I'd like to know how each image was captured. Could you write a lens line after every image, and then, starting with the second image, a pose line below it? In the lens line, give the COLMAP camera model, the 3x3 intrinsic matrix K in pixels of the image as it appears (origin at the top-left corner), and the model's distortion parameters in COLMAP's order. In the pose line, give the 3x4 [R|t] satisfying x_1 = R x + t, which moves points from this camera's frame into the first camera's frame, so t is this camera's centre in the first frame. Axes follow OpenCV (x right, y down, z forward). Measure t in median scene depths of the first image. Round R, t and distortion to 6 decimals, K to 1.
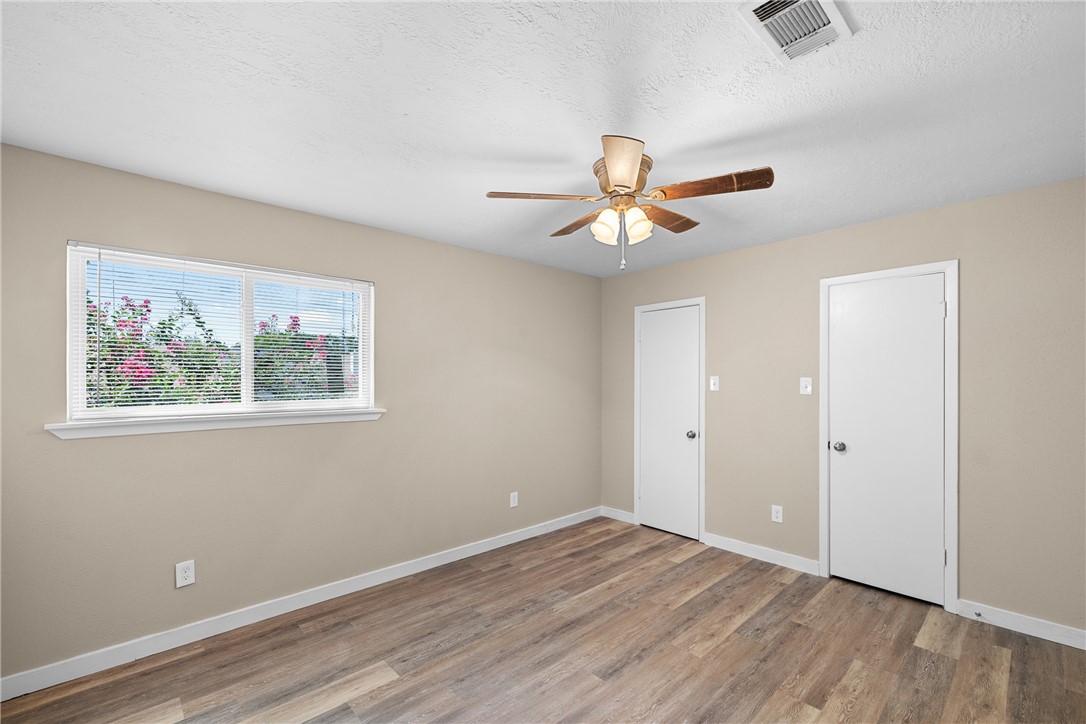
lens RADIAL K [[462.0, 0, 547.4], [0, 462.0, 378.8], [0, 0, 1]] dist [0.001682, 0.000063]
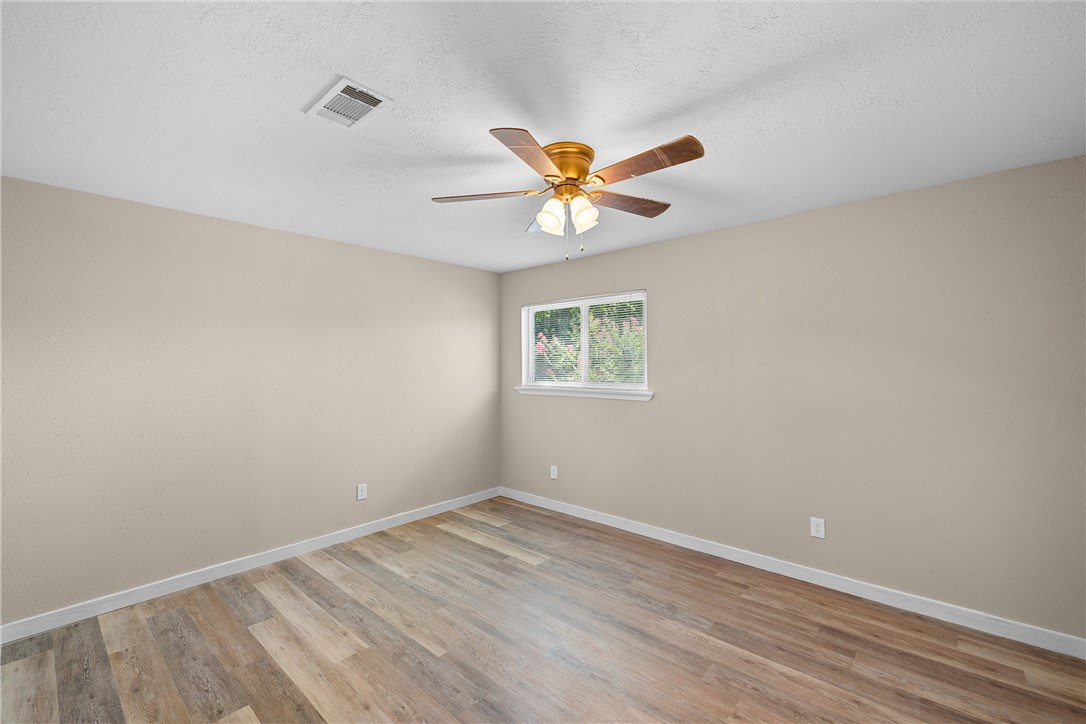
lens RADIAL K [[462.0, 0, 541.7], [0, 462.0, 363.2], [0, 0, 1]] dist [0.001682, 0.000063]
pose [[0.079326, -0.004583, -0.996838, 0.825165], [0.001785, 0.999988, -0.004455, -0.006882], [0.996847, -0.001426, 0.079334, 0.624282]]
